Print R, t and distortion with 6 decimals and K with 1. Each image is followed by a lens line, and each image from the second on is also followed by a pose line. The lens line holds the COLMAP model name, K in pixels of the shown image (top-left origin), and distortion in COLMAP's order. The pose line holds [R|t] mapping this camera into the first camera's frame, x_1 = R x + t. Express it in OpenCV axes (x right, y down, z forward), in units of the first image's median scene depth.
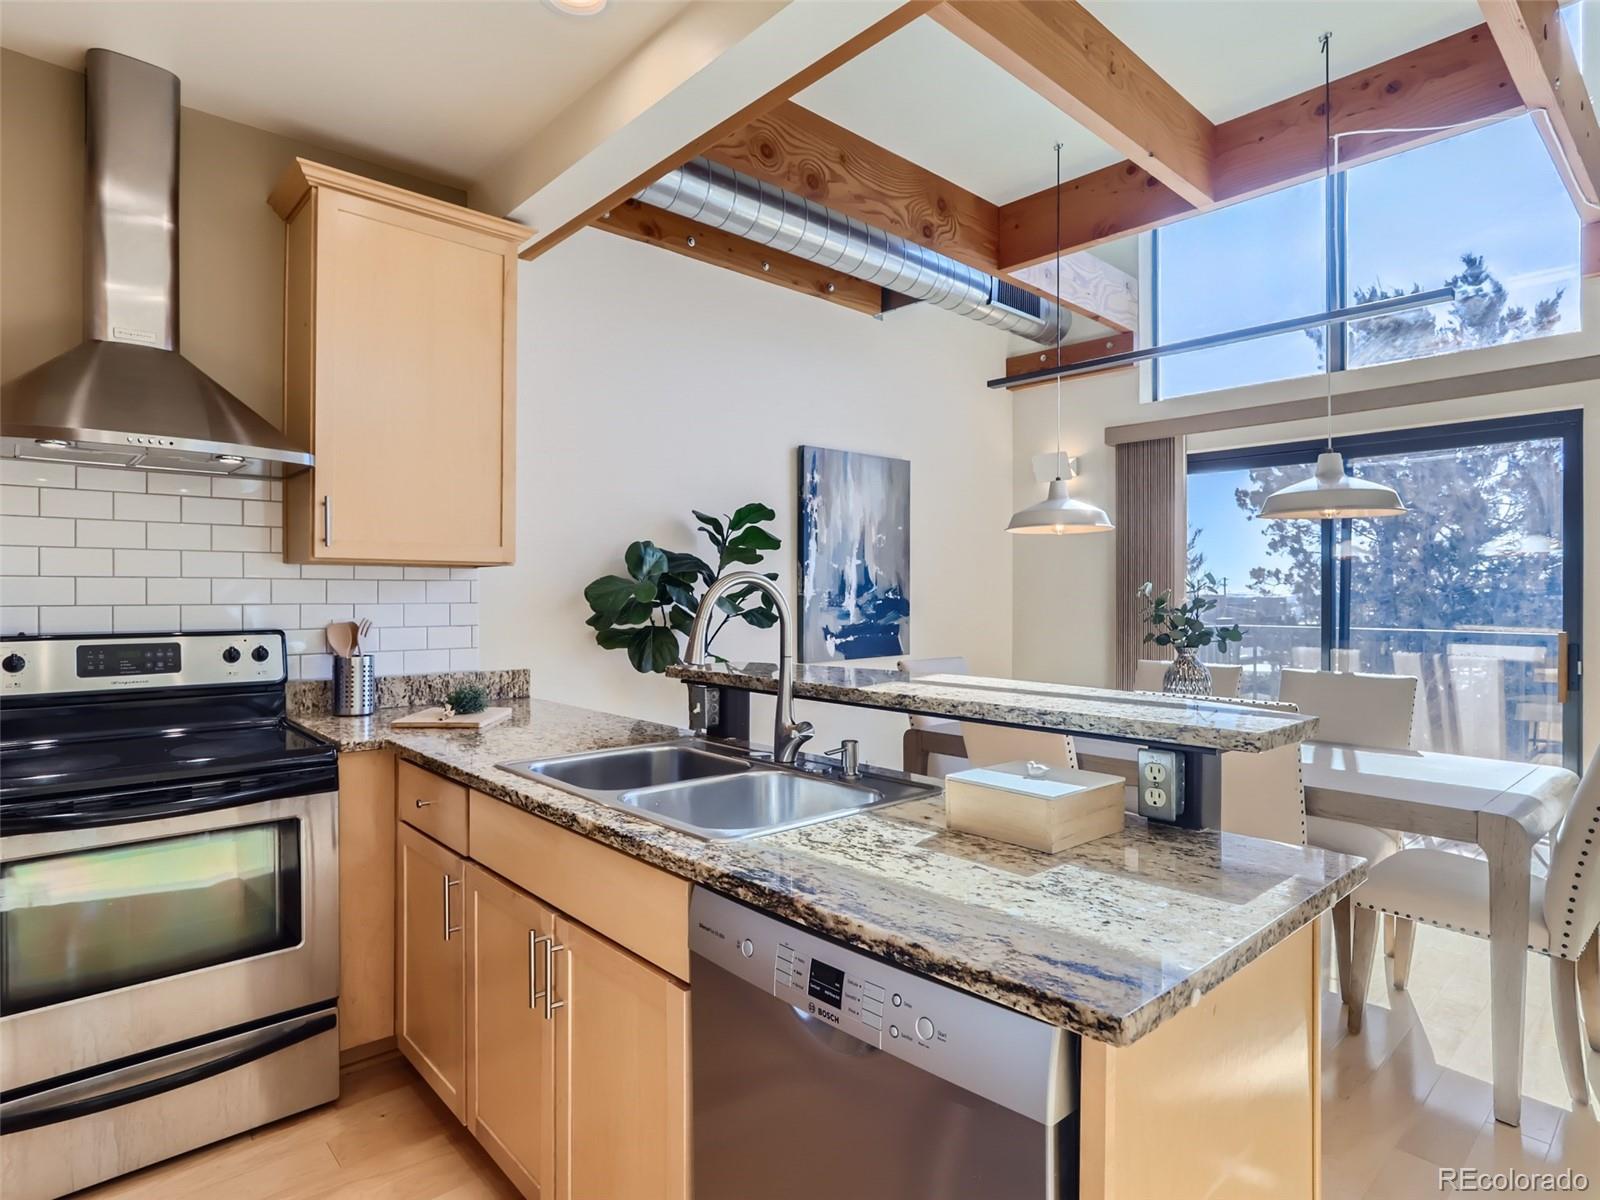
lens RADIAL K [[851.8, 0, 785.3], [0, 851.8, 600.6], [0, 0, 1]] dist [-0.023030, 0.008989]
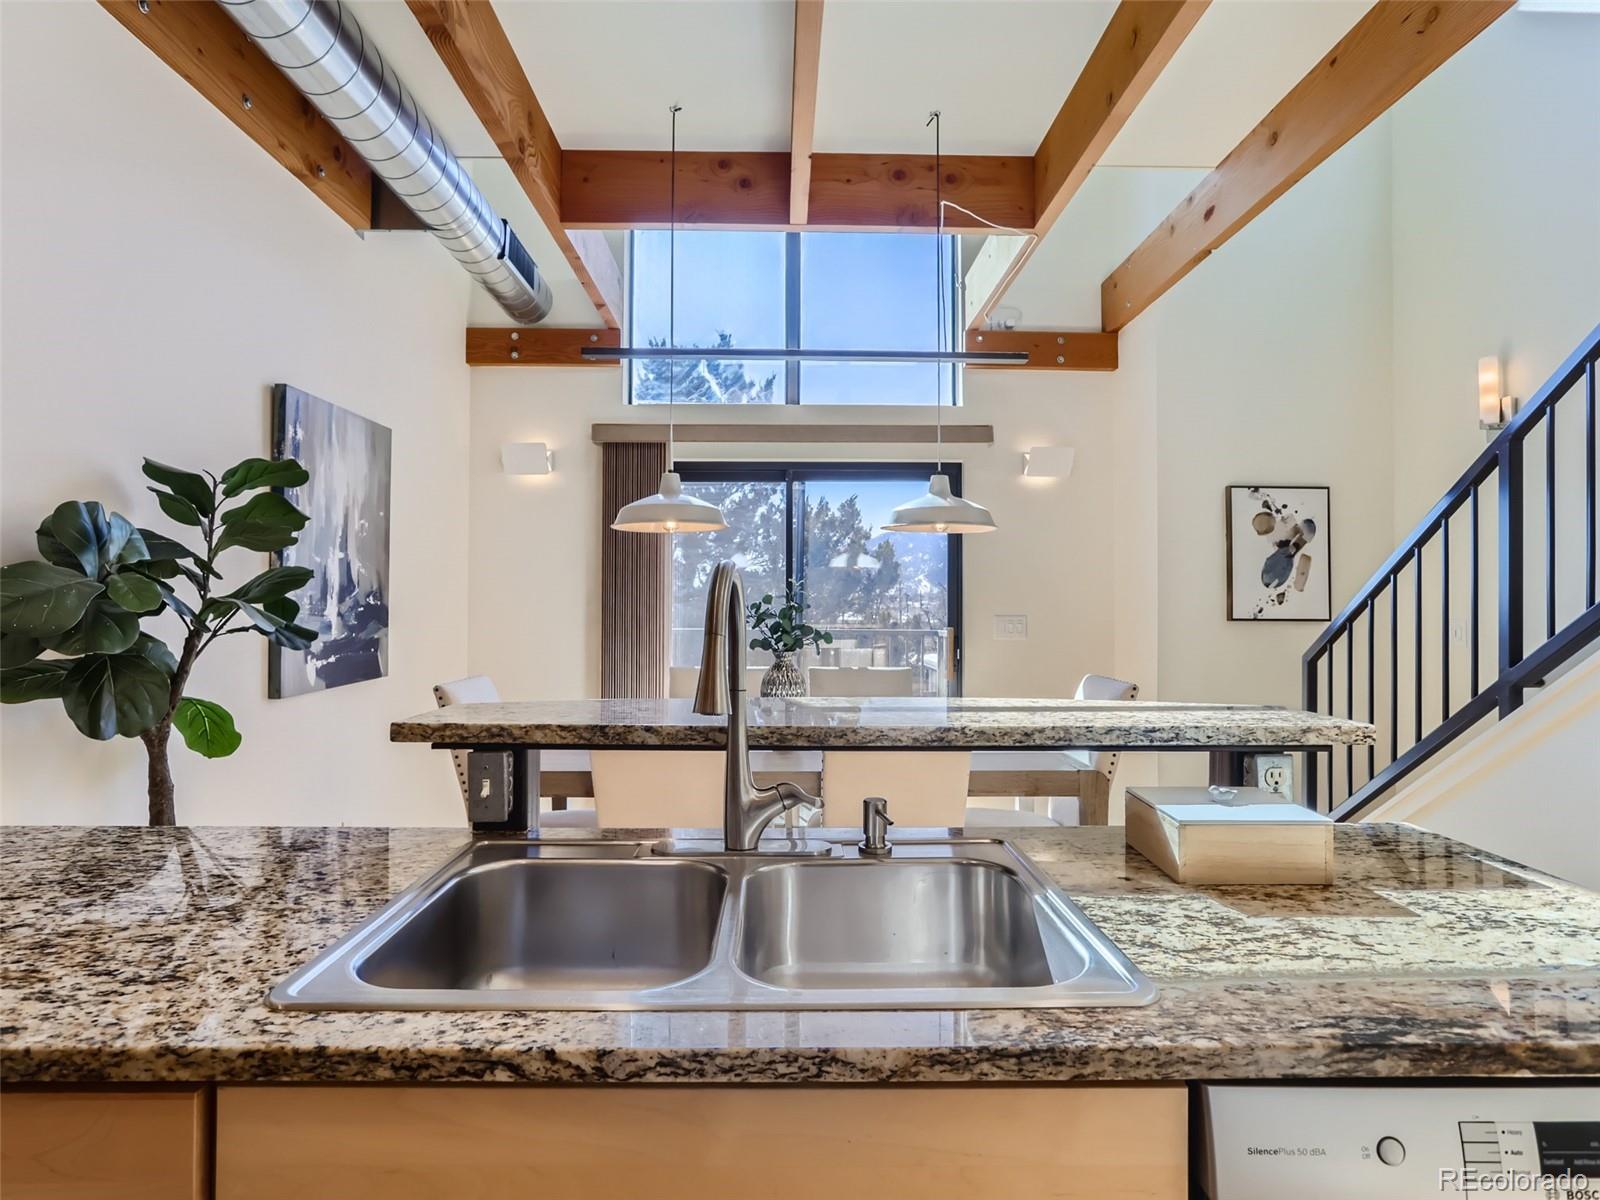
lens RADIAL K [[851.8, 0, 792.7], [0, 851.8, 594.8], [0, 0, 1]] dist [-0.023030, 0.008989]
pose [[0.669997, 0.003850, 0.742354, -0.231530], [0.005642, 0.999931, -0.010278, -0.001233], [-0.742343, 0.011074, 0.669929, 0.256165]]
